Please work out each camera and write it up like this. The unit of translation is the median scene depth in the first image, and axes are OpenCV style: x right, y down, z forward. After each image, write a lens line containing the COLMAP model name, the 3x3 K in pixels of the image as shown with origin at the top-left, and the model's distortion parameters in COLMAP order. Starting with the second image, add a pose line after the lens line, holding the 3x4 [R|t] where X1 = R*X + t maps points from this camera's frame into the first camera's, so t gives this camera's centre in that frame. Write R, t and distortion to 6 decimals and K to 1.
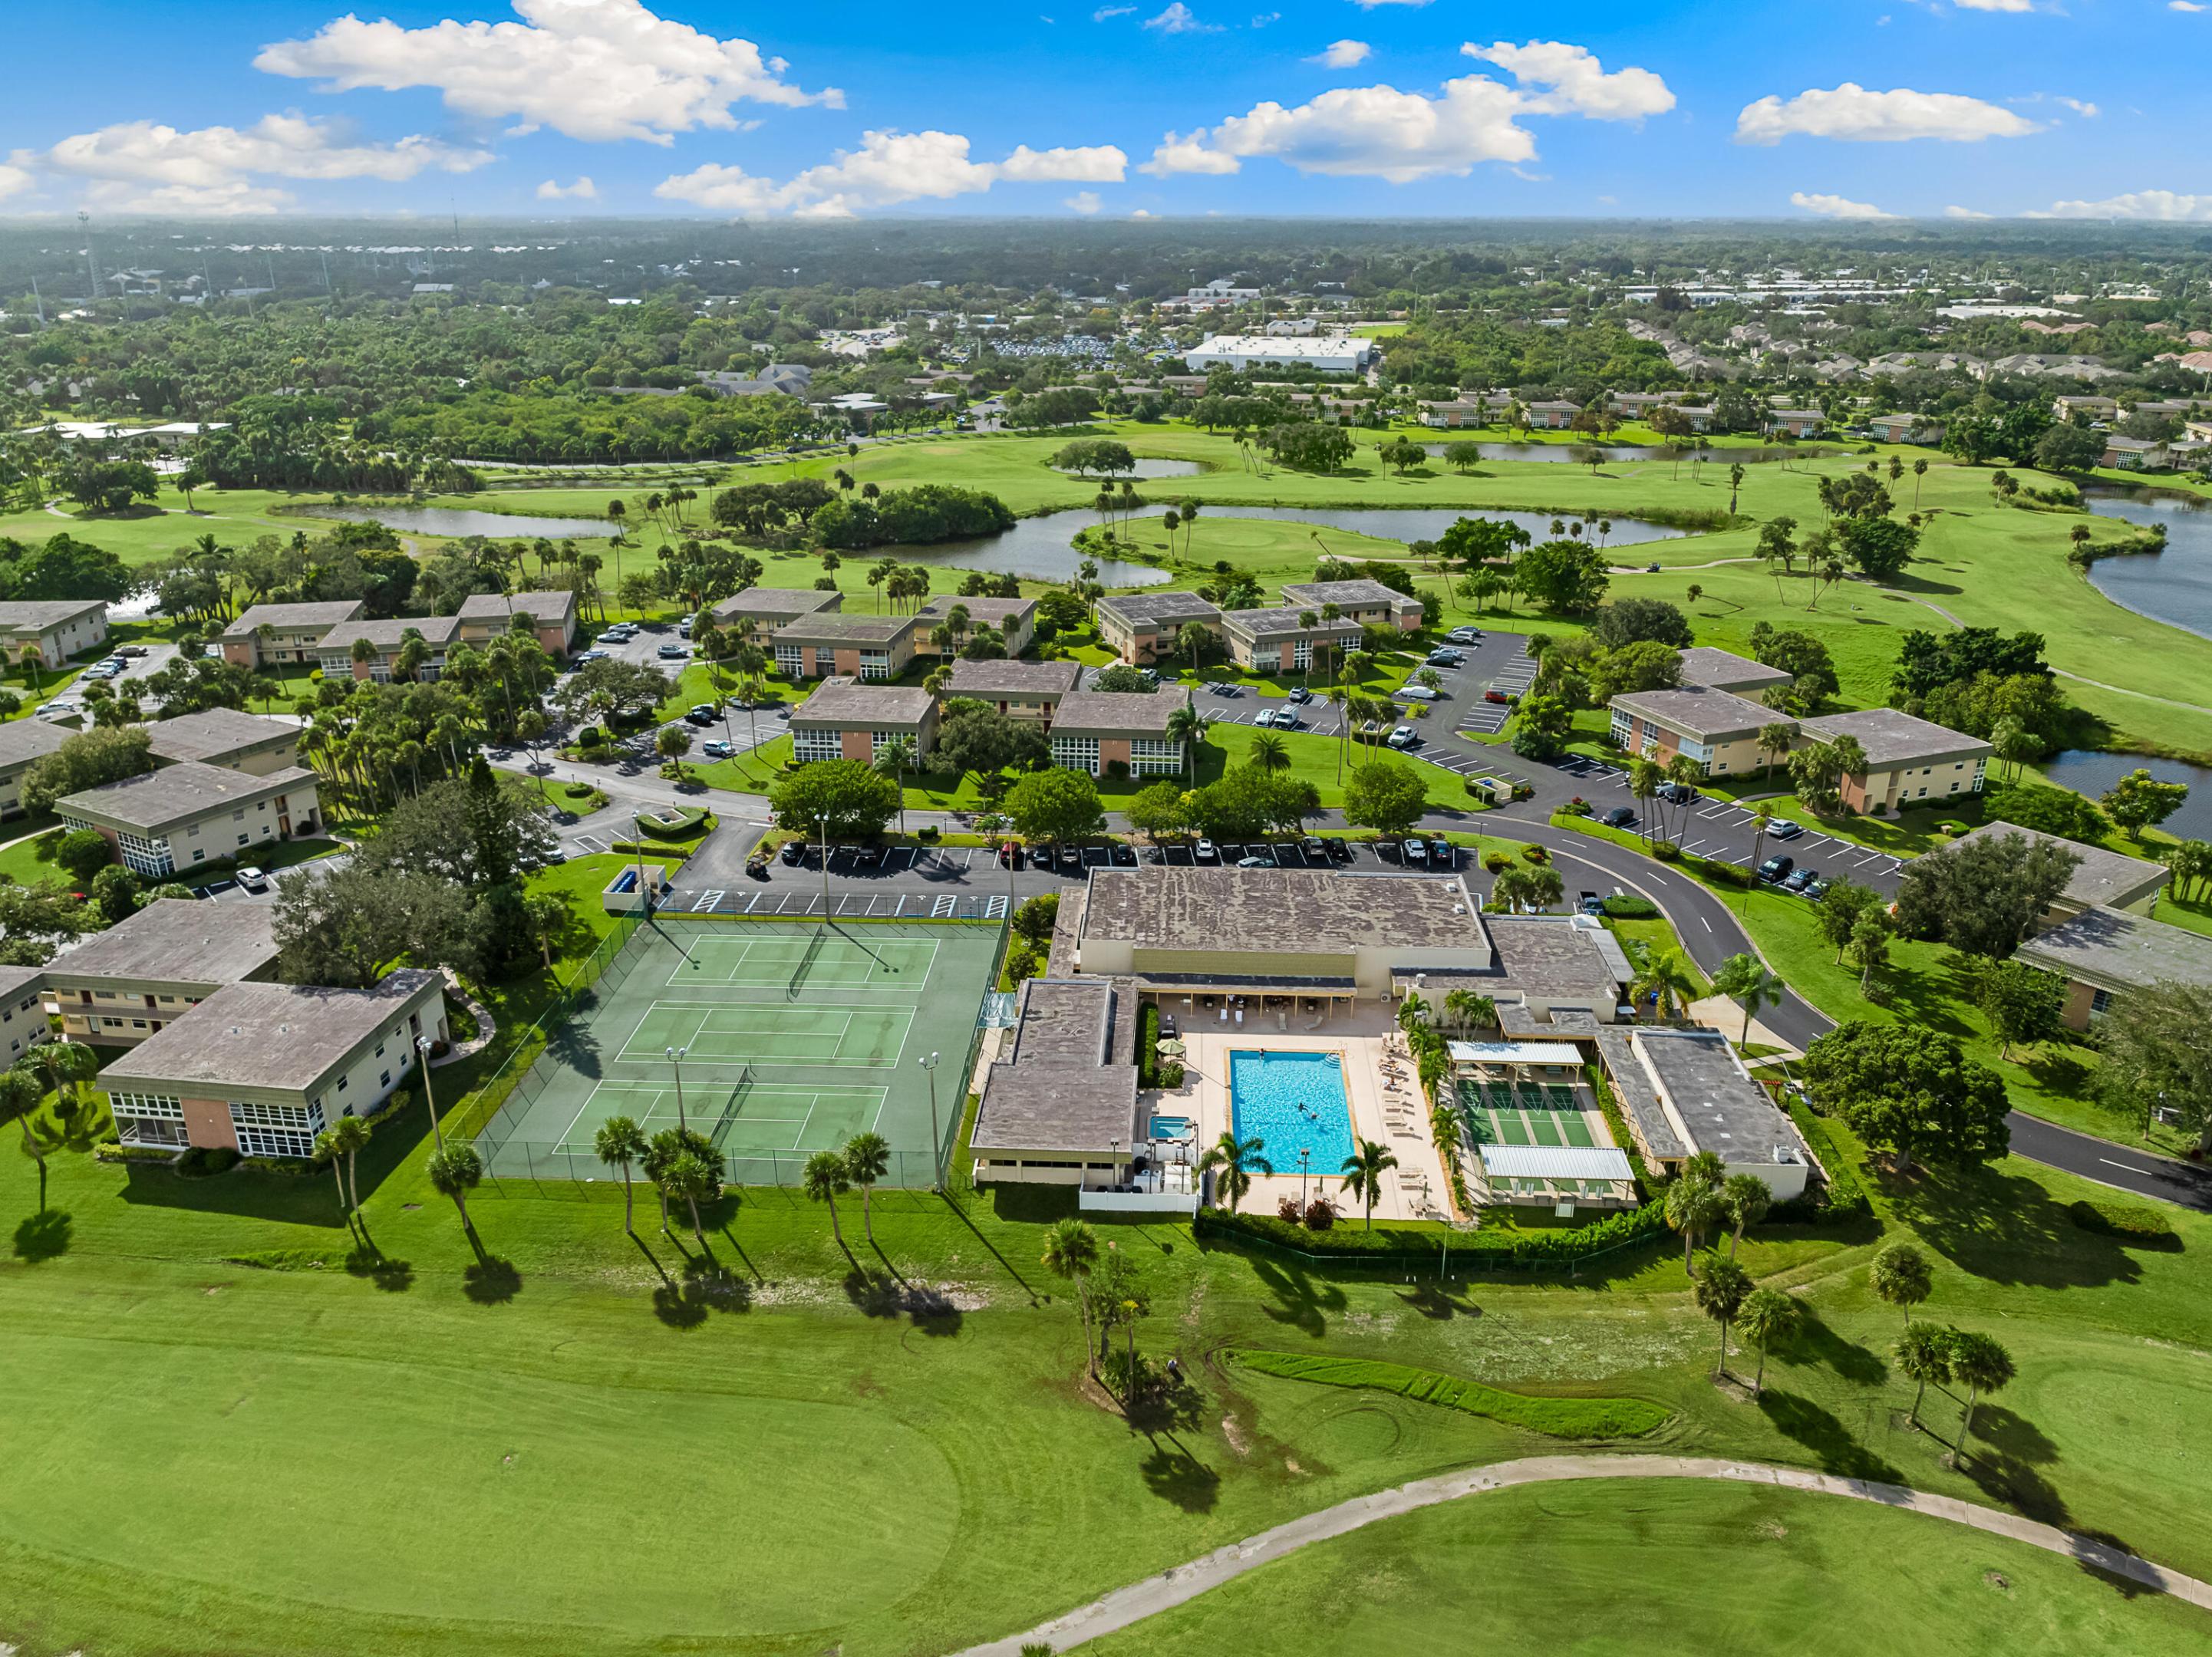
lens RADIAL K [[1590.1, 0, 1106.0], [0, 1590.1, 828.5], [0, 0, 1]] dist [-0.025081, 0.042038]
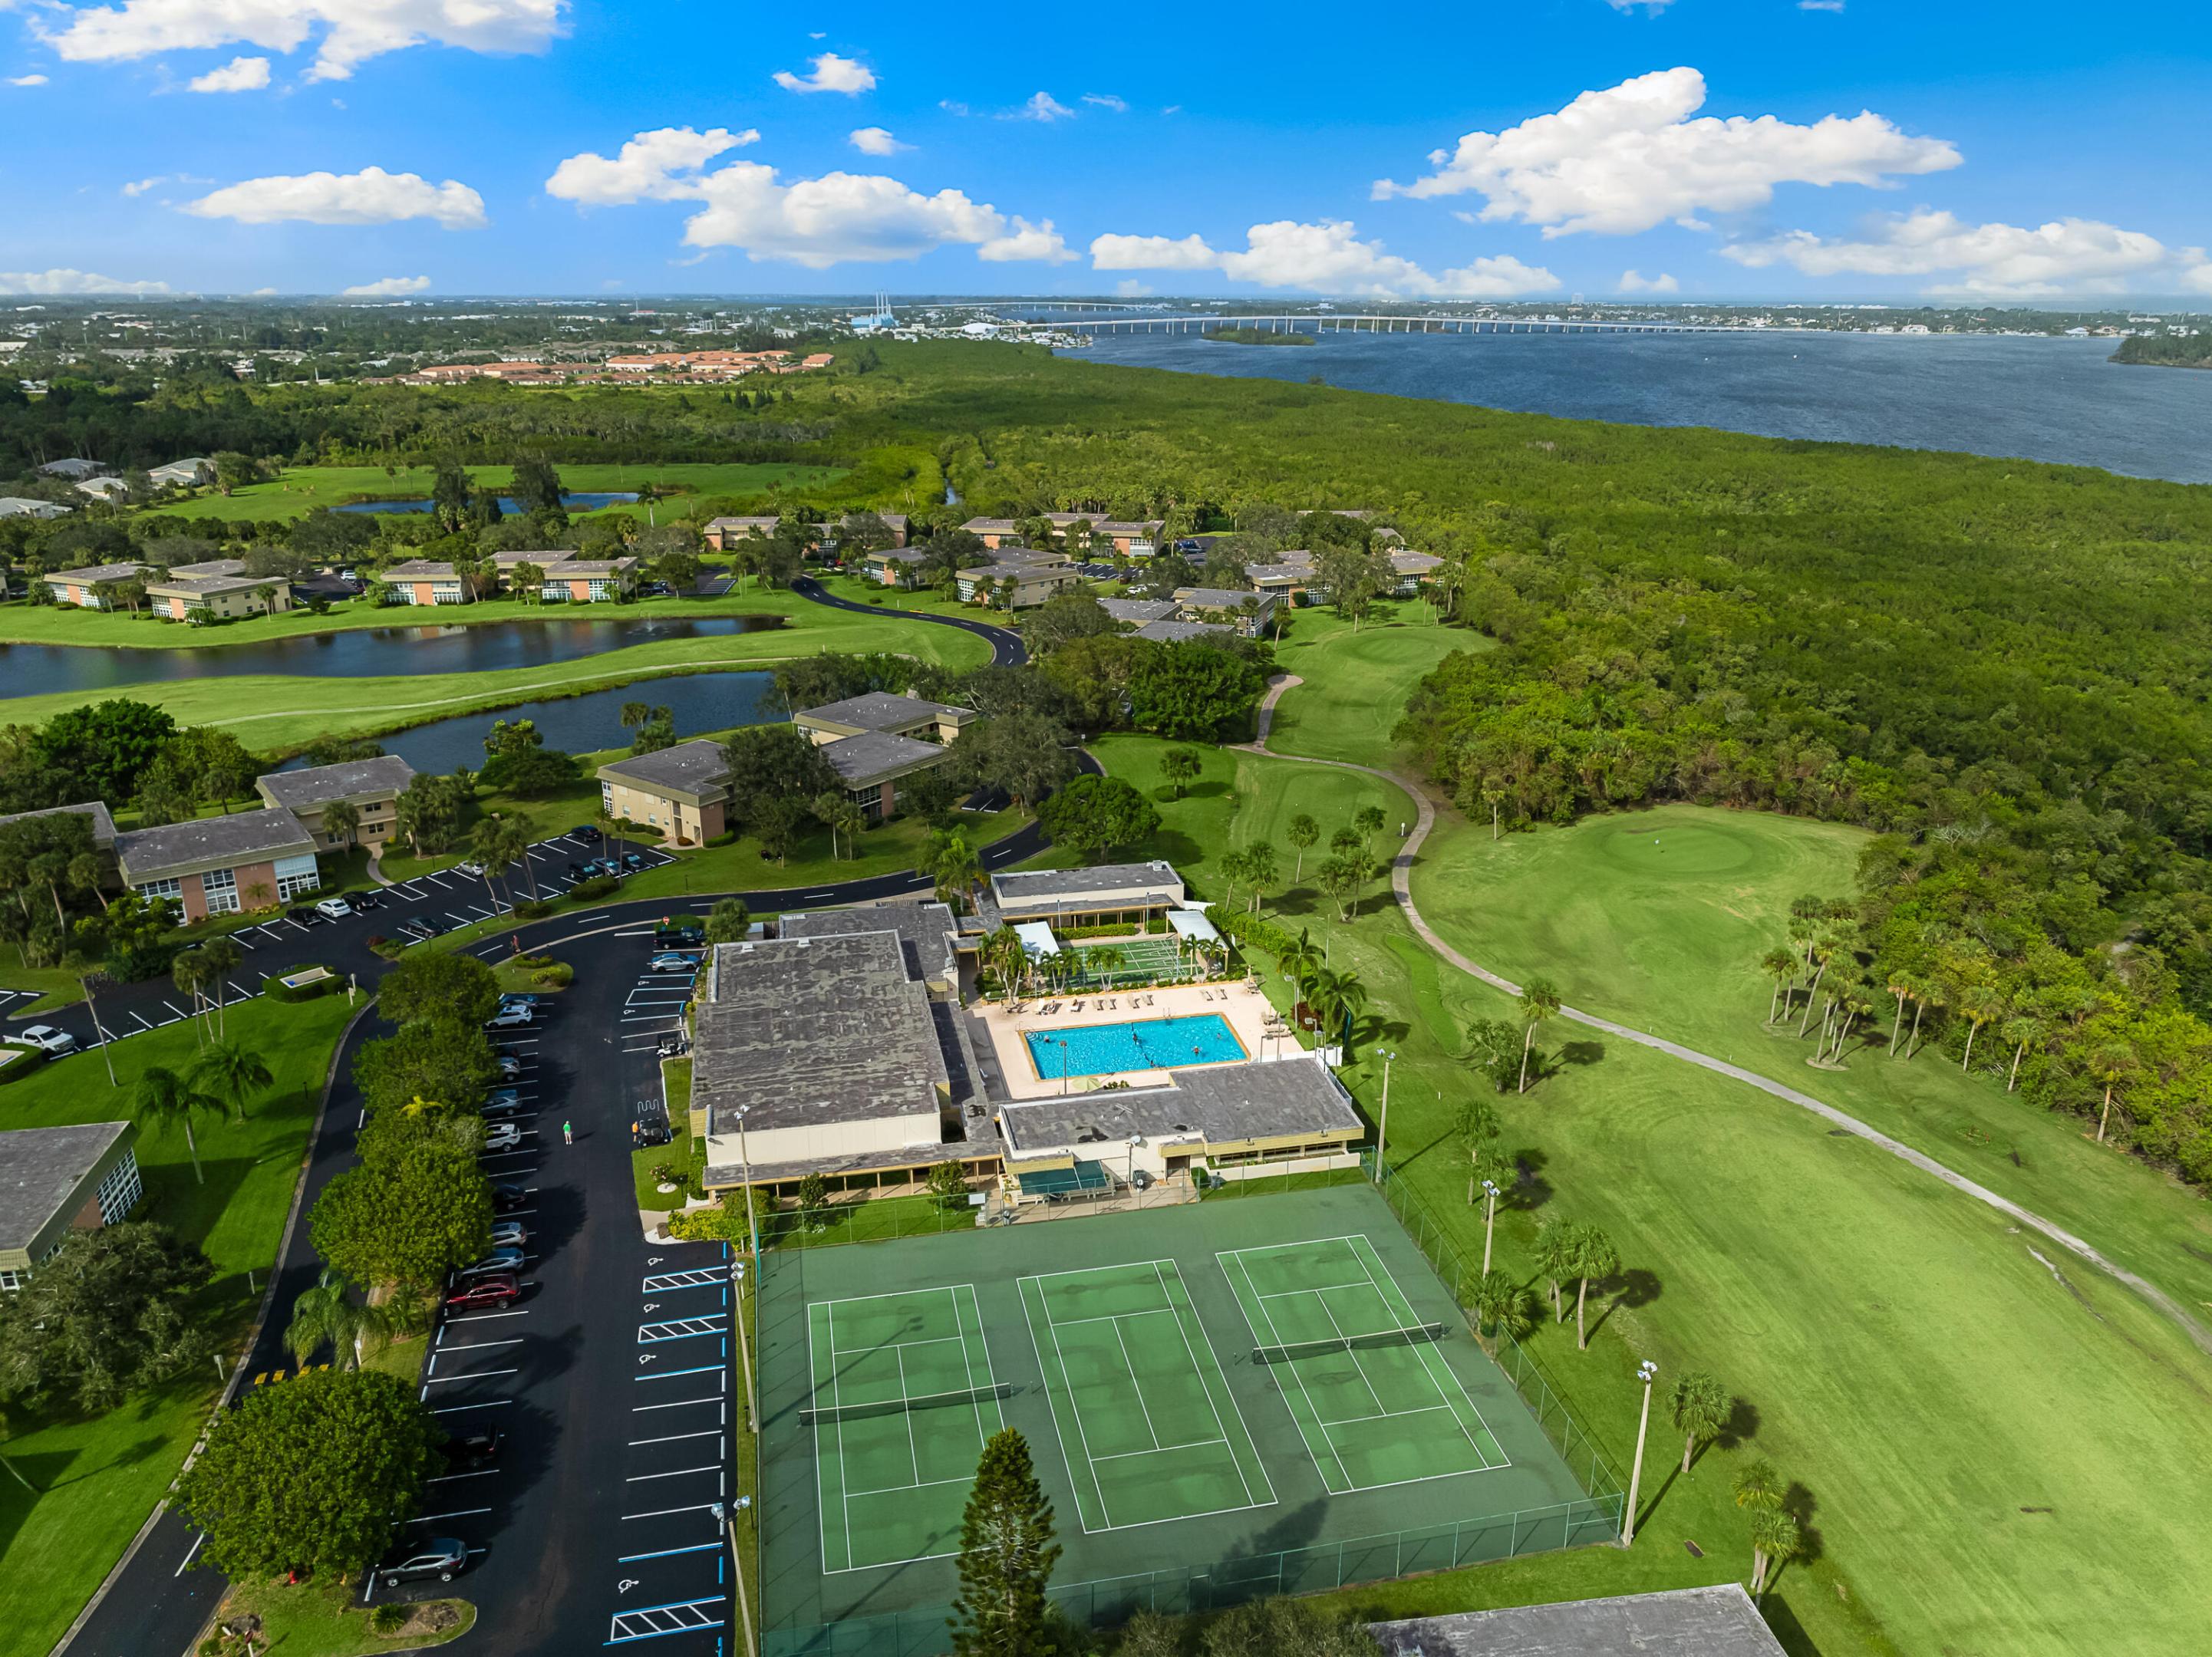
lens RADIAL K [[1590.1, 0, 1106.0], [0, 1590.1, 828.5], [0, 0, 1]] dist [-0.025081, 0.042038]
pose [[-0.258910, -0.313909, 0.913470, -0.505010], [0.351858, 0.850085, 0.391856, -0.235781], [-0.899534, 0.422867, -0.109644, 0.635070]]
